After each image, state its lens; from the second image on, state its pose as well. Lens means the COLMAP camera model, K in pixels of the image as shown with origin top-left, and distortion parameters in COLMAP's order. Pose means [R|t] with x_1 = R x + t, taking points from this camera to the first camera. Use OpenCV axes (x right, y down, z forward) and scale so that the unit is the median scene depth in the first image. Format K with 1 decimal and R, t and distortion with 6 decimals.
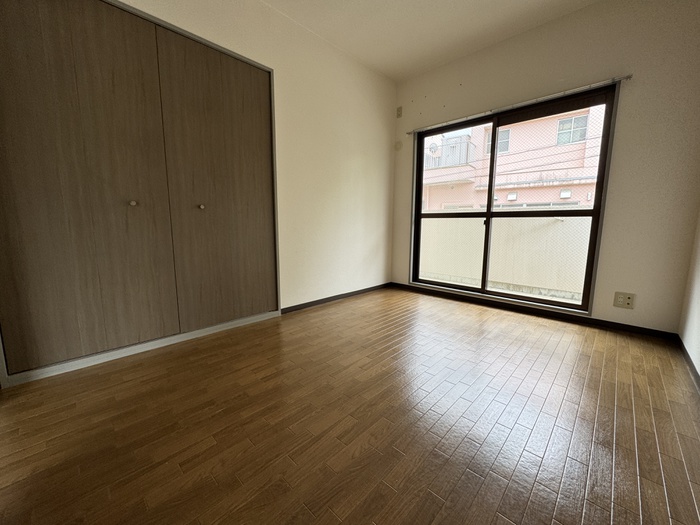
lens RADIAL K [[278.7, 0, 349.5], [0, 278.7, 262.9], [0, 0, 1]] dist [-0.001115, -0.000286]
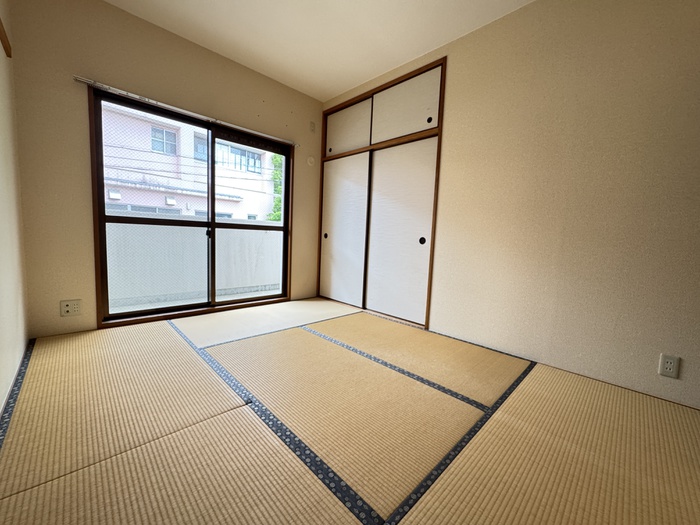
lens RADIAL K [[278.7, 0, 349.5], [0, 278.7, 262.9], [0, 0, 1]] dist [-0.001115, -0.000286]
pose [[0.025896, -0.105706, 0.994060, -0.404541], [0.094979, 0.990155, 0.102817, -0.082817], [-0.995142, 0.091752, 0.035681, 0.433319]]
